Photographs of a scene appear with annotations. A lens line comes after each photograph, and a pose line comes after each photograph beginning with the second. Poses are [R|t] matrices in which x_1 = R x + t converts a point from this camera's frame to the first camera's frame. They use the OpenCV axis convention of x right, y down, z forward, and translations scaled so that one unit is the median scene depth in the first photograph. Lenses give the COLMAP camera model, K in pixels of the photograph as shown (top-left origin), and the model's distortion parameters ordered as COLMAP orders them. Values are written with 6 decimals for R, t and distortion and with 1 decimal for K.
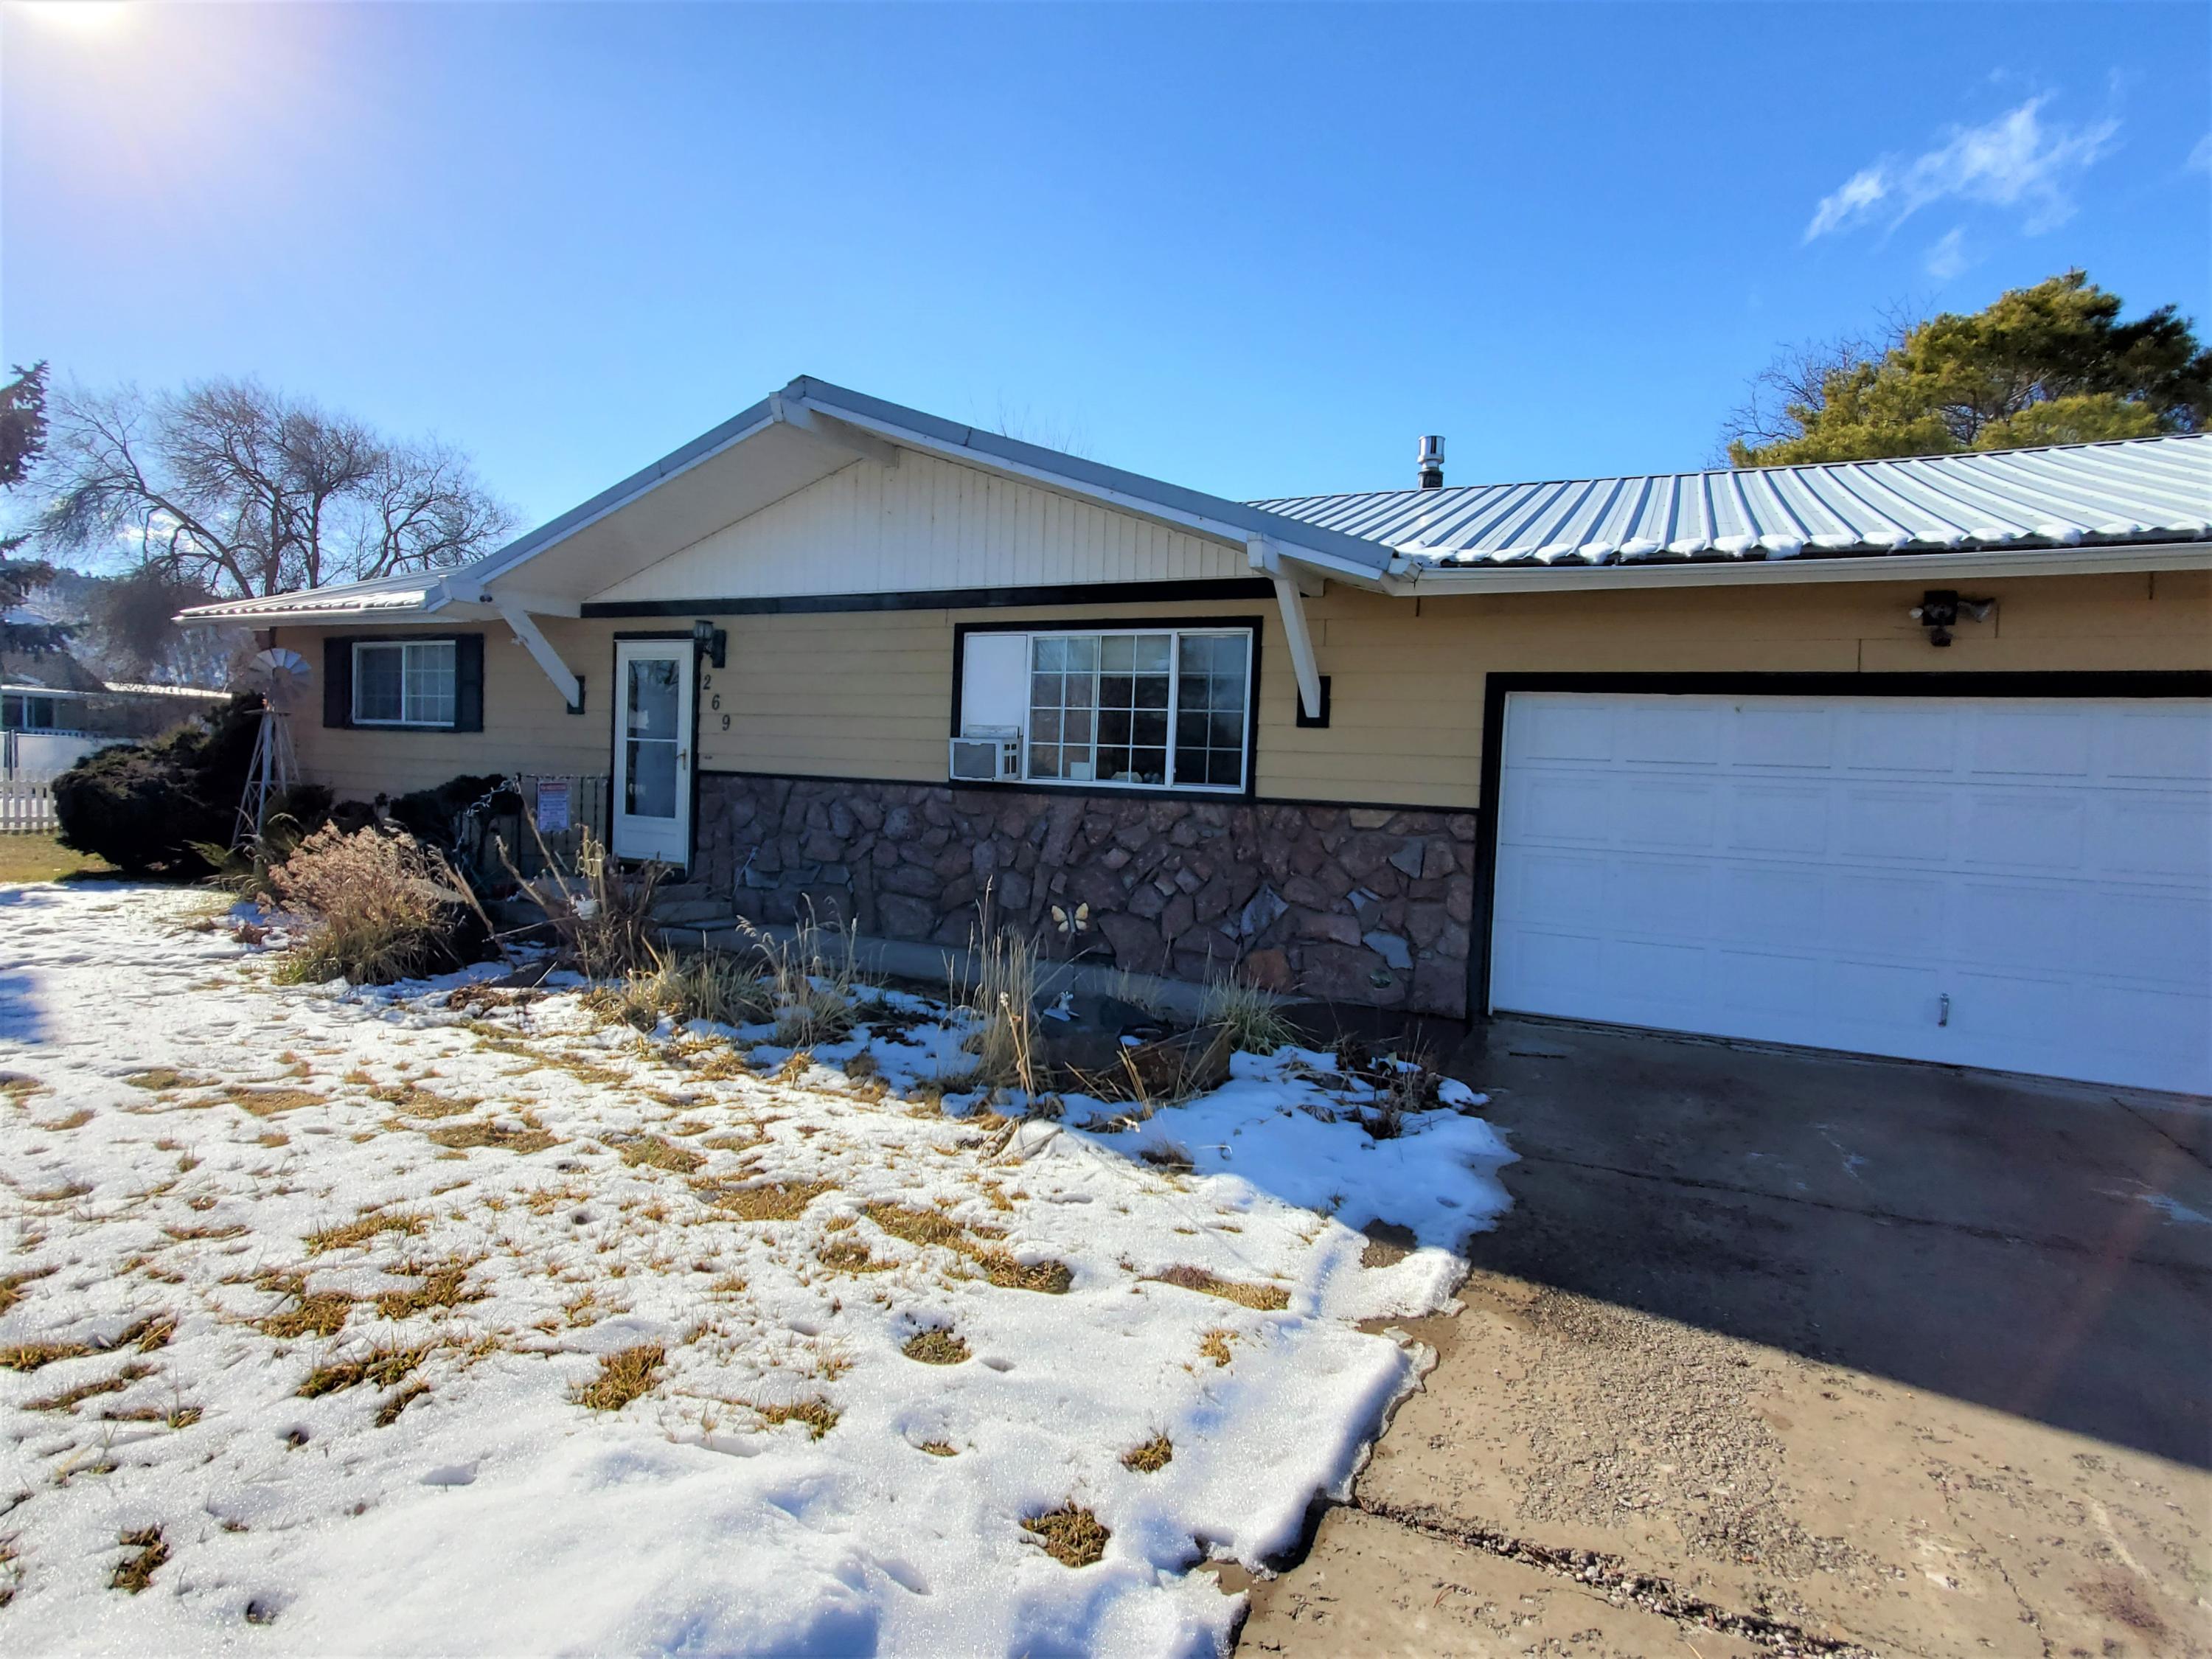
lens RADIAL K [[1081.0, 0, 1106.4], [0, 1081.0, 845.6], [0, 0, 1]] dist [-0.016258, 0.001054]
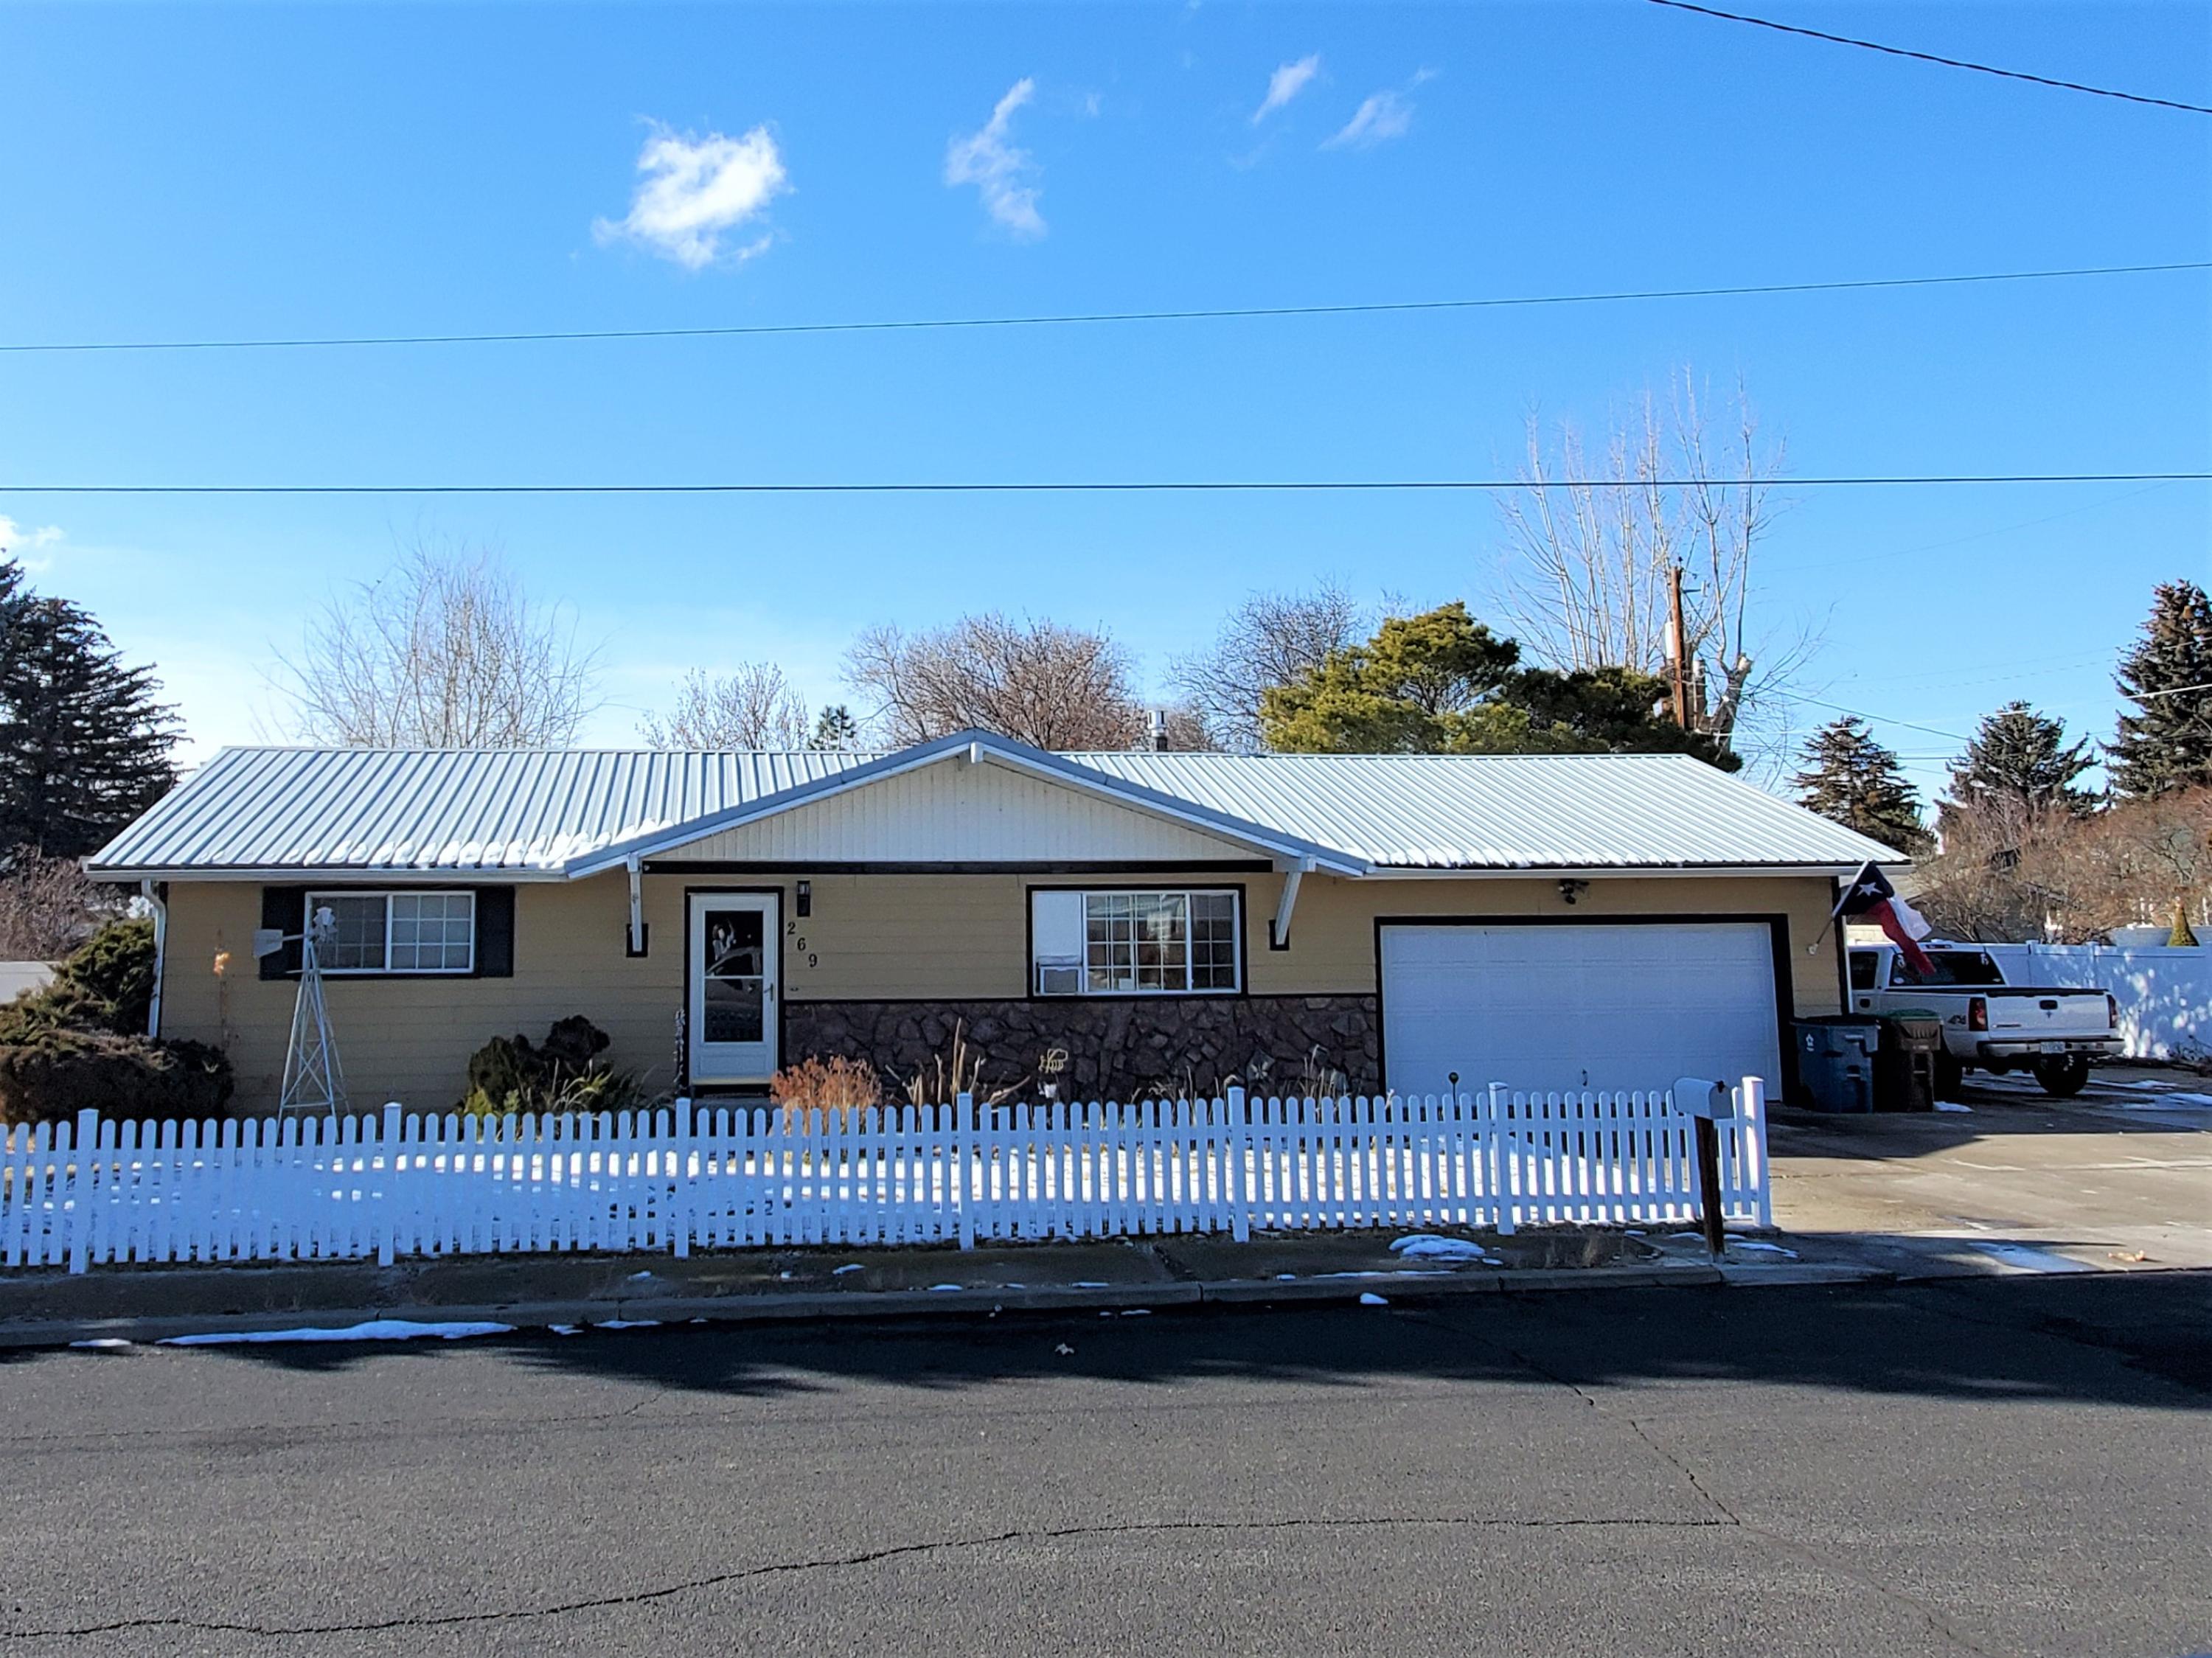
lens RADIAL K [[1403.1, 0, 1102.9], [0, 1403.1, 828.6], [0, 0, 1]] dist [0.000831, 0.002880]
pose [[0.843775, 0.000074, 0.536697, -1.087438], [0.079609, 0.988921, -0.125294, -0.041379], [-0.530759, 0.148445, 0.834421, -0.625225]]
